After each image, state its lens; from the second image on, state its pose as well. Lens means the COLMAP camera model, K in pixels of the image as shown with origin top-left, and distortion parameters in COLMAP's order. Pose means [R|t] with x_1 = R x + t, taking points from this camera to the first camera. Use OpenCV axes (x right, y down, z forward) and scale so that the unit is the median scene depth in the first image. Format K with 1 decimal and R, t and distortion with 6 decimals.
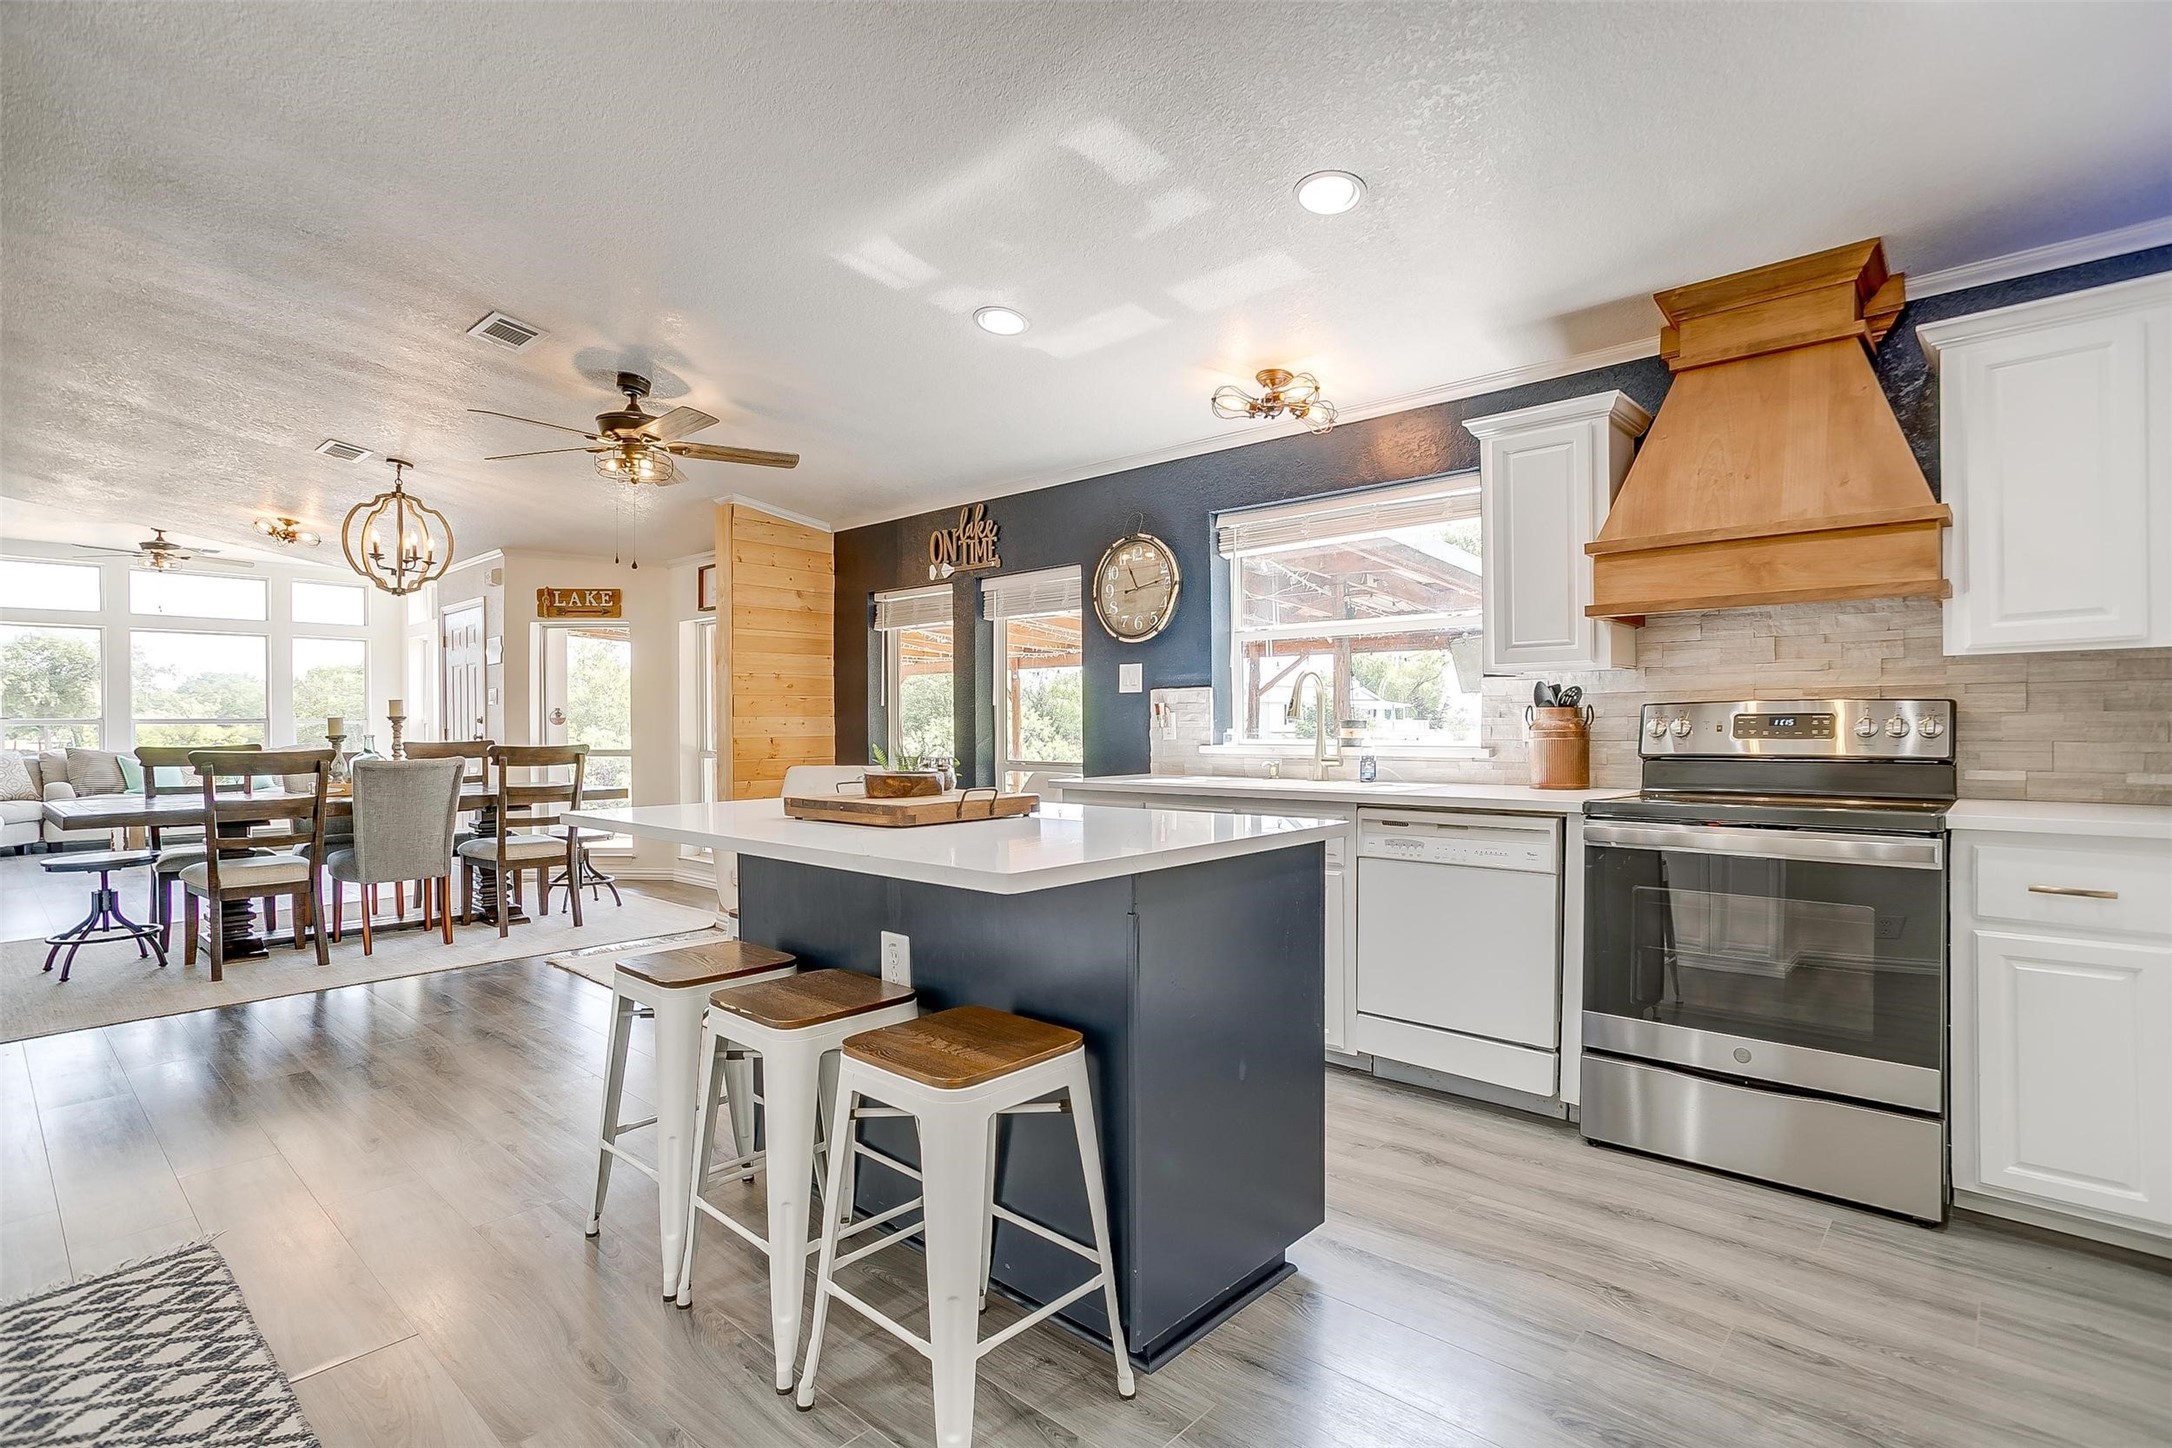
lens RADIAL K [[1077.4, 0, 1076.9], [0, 1077.4, 722.9], [0, 0, 1]] dist [-0.034731, 0.016211]
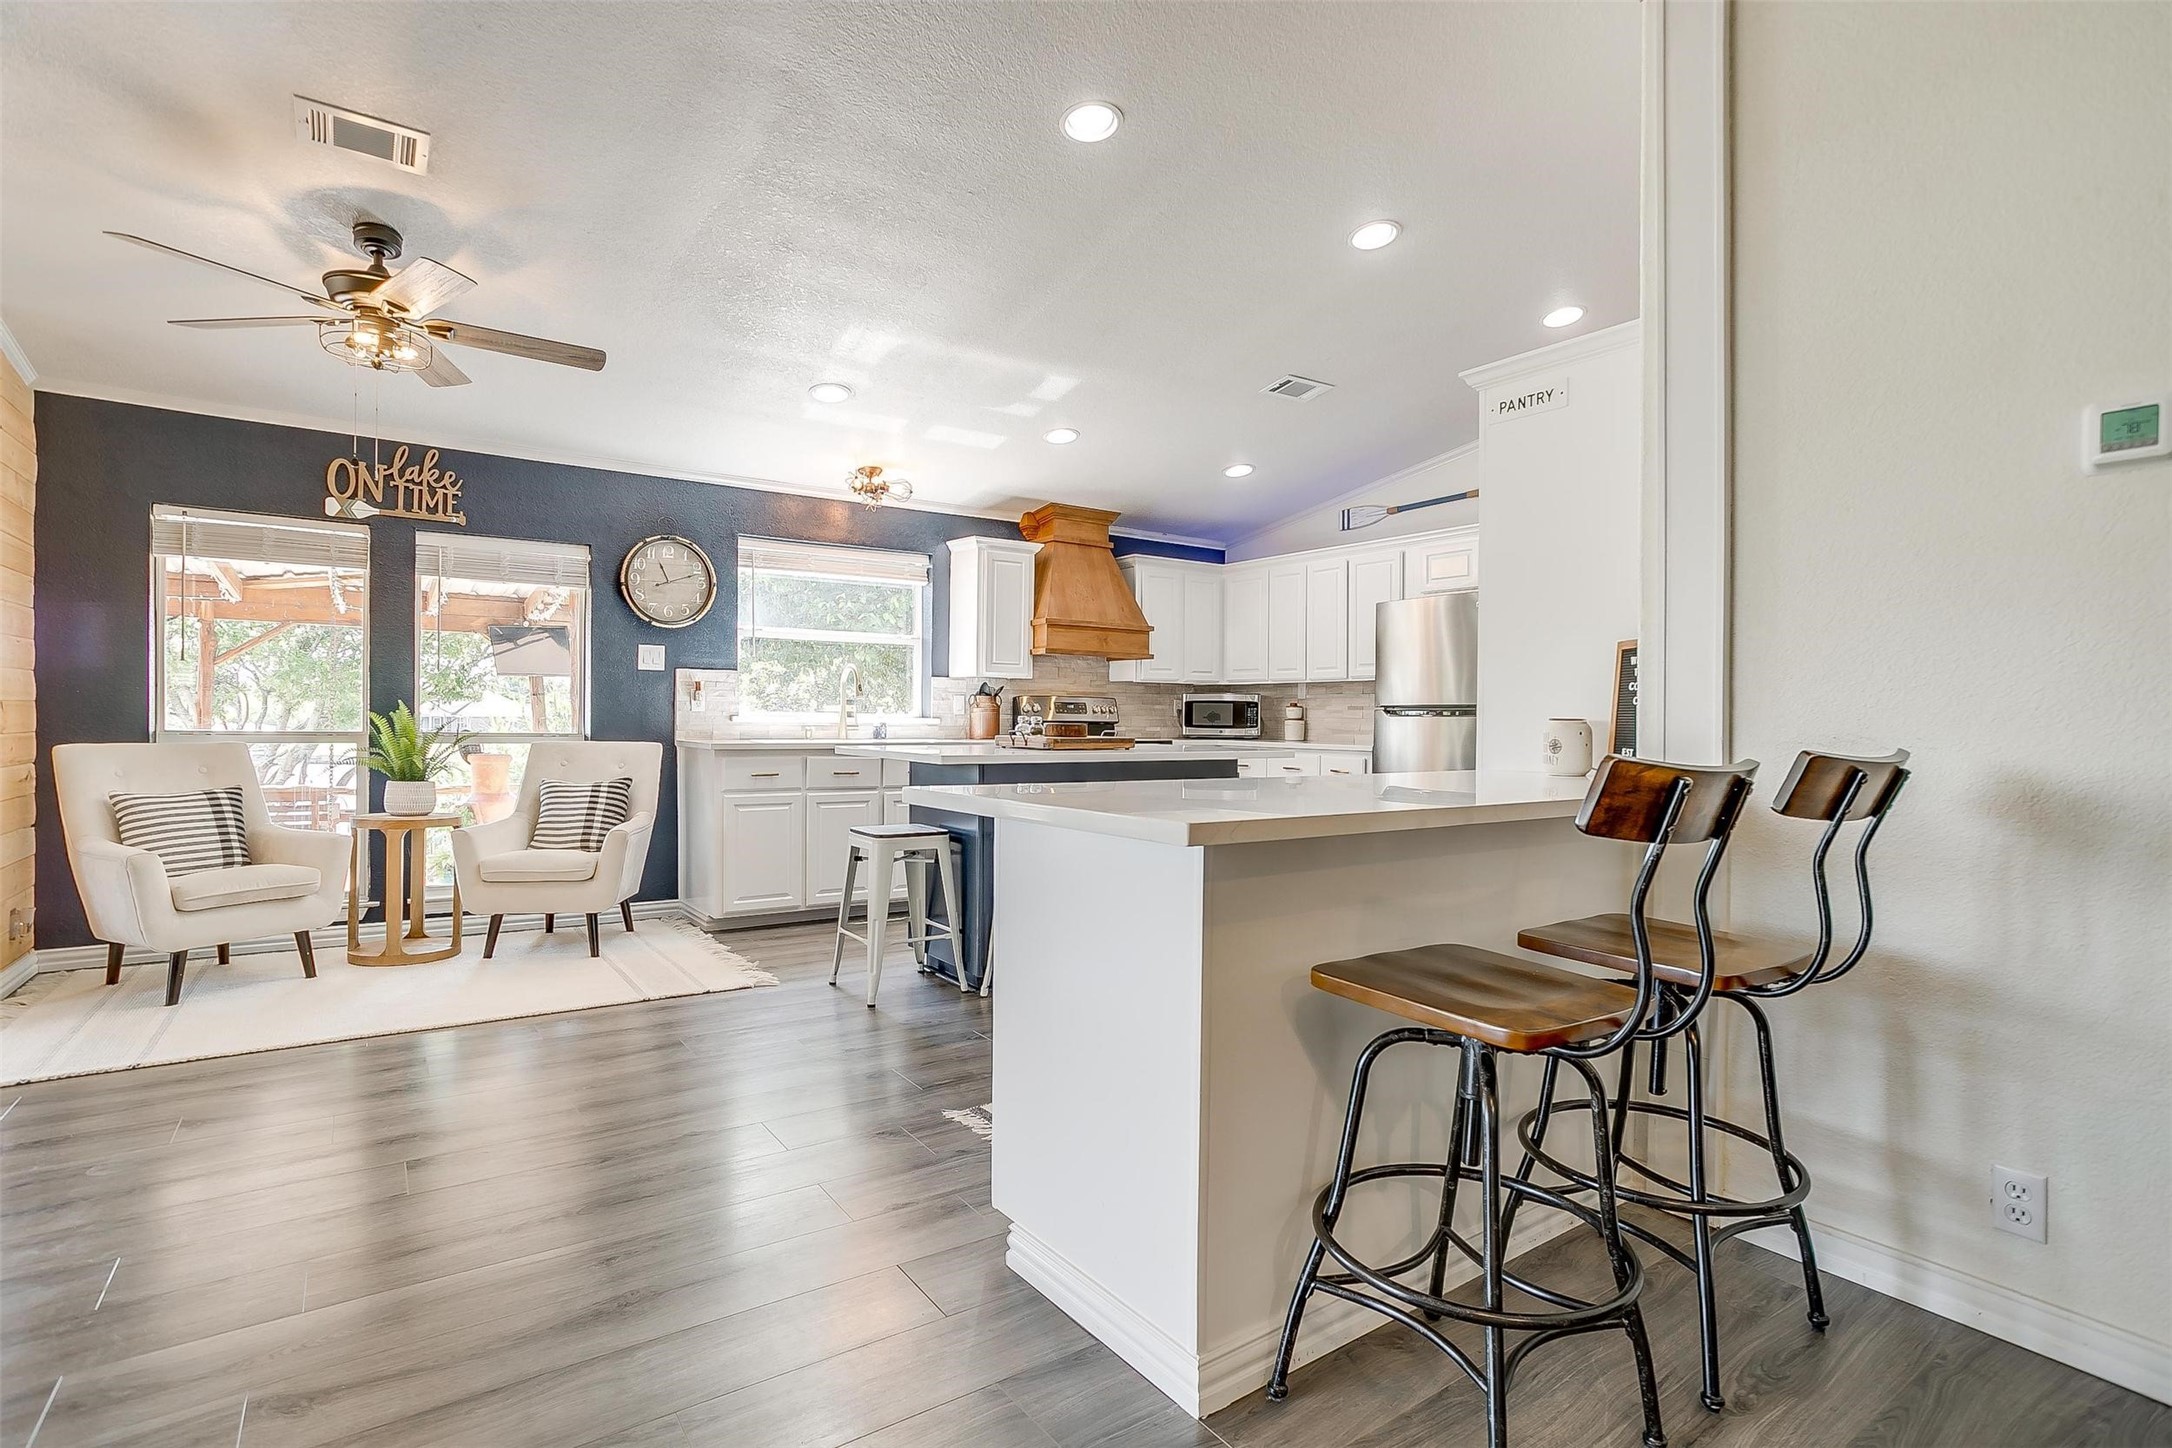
lens RADIAL K [[1077.4, 0, 1072.9], [0, 1077.4, 708.6], [0, 0, 1]] dist [-0.034731, 0.016211]
pose [[0.211310, 0.021206, 0.977189, -1.010179], [-0.012848, 0.999739, -0.018917, 0.030219], [-0.977335, -0.008557, 0.211528, 0.331495]]
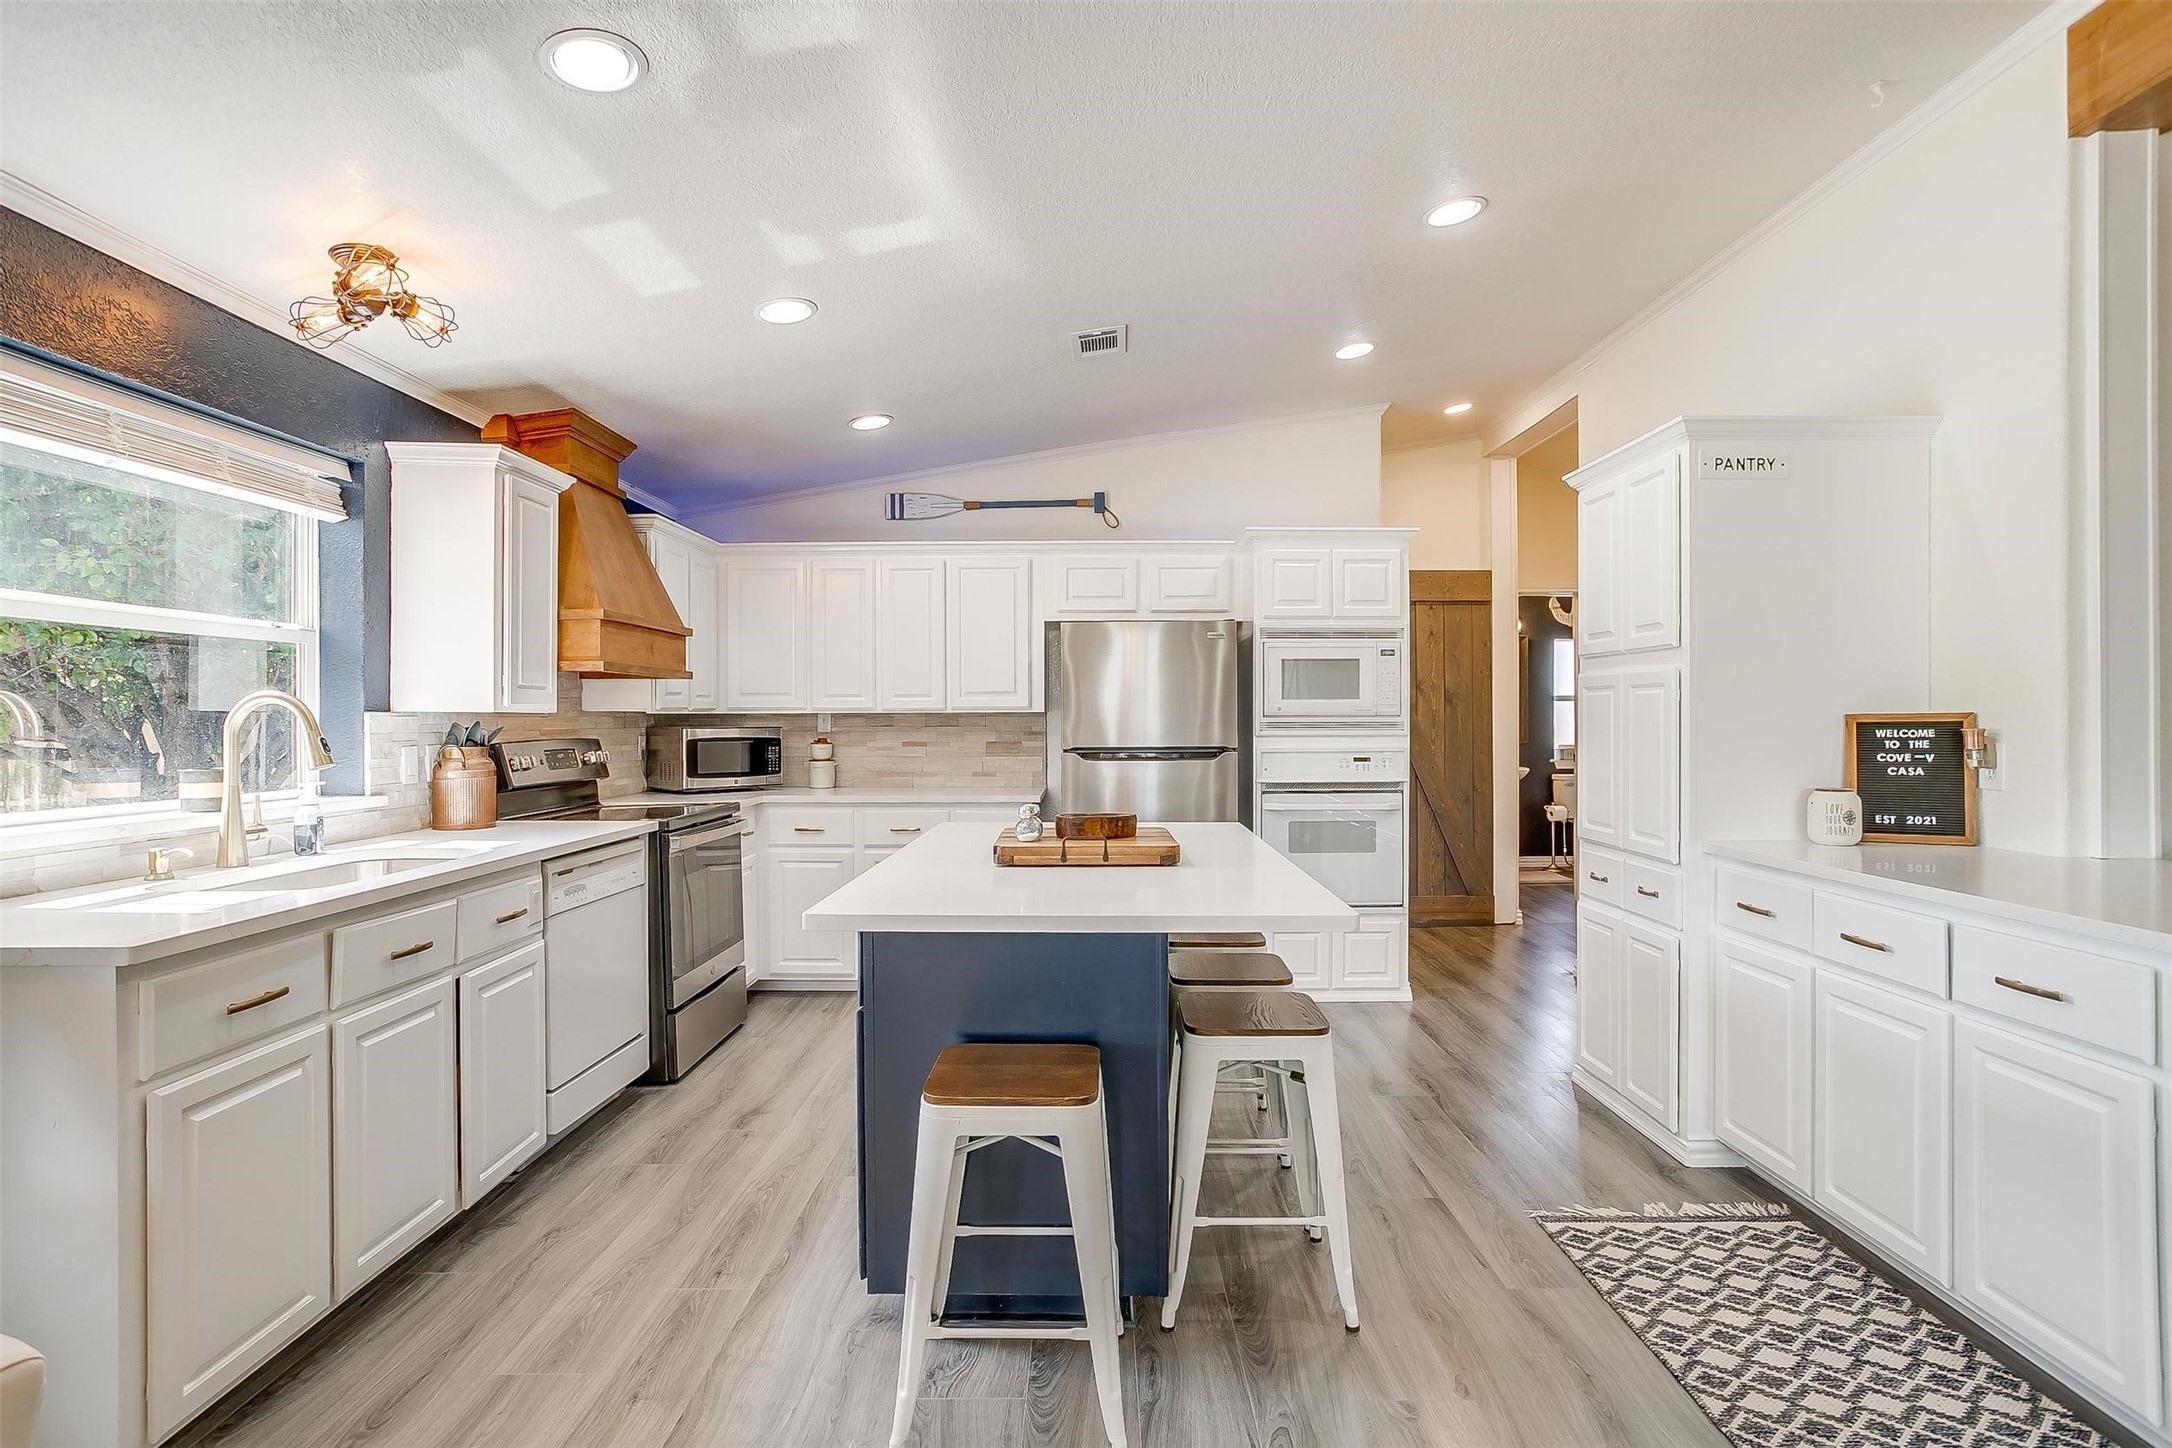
lens RADIAL K [[1077.4, 0, 1101.1], [0, 1077.4, 719.5], [0, 0, 1]] dist [-0.034731, 0.016211]
pose [[-0.690184, 0.010662, 0.723555, -0.500926], [0.009244, 0.999940, -0.005917, -0.020936], [-0.723575, 0.002604, -0.690241, 0.928337]]
